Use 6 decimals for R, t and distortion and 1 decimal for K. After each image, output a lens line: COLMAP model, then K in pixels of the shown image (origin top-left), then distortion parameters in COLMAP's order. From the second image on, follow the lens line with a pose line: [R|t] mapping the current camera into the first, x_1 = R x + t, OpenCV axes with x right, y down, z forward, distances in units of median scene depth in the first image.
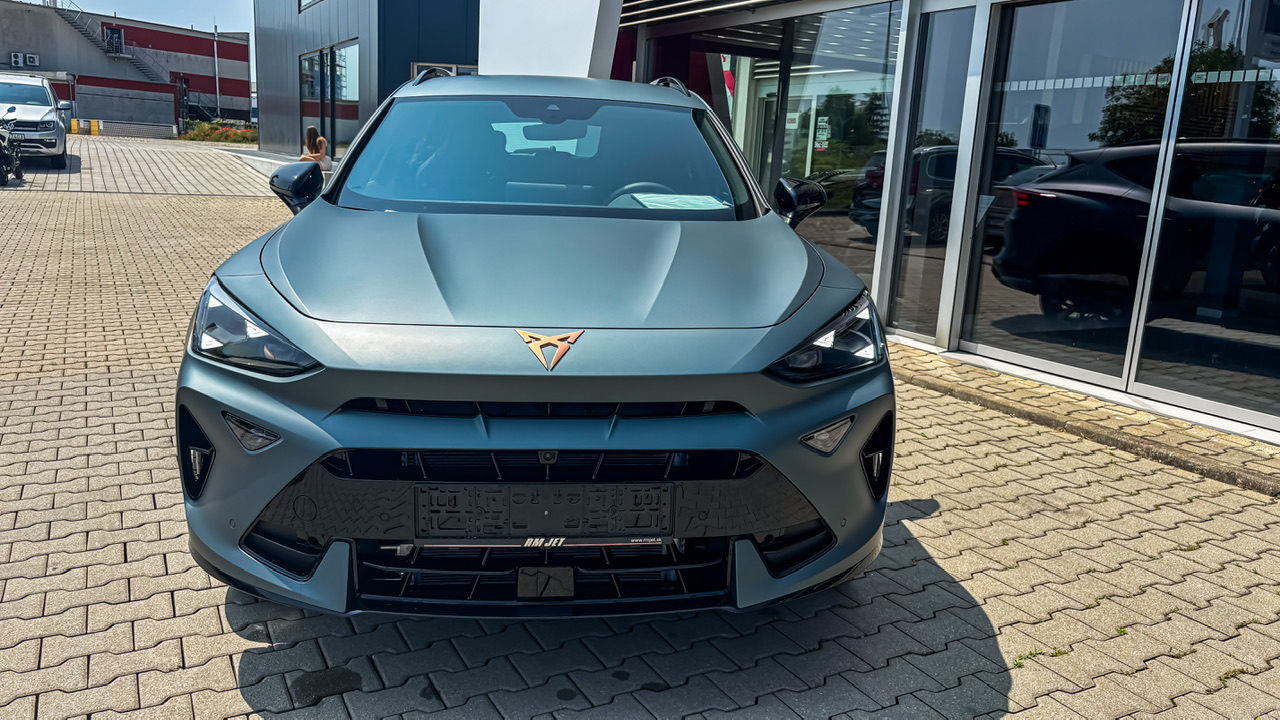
lens RADIAL K [[1010.6, 0, 645.3], [0, 1010.6, 367.2], [0, 0, 1]] dist [0.045021, -0.011354]
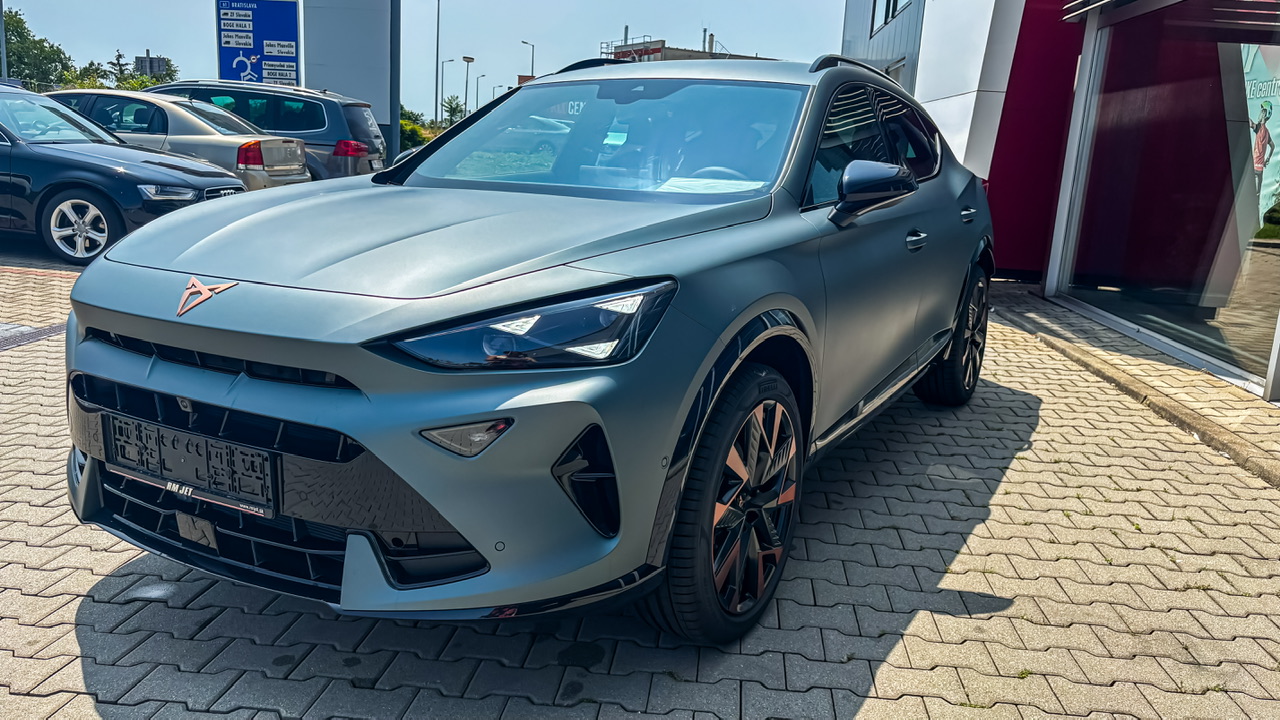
lens RADIAL K [[1010.6, 0, 645.7], [0, 1010.6, 353.1], [0, 0, 1]] dist [0.045021, -0.011354]
pose [[0.823747, 0.114478, -0.555280, 0.440810], [-0.136486, 0.990640, 0.001760, -0.010099], [0.550284, 0.074338, 0.831661, 0.229663]]
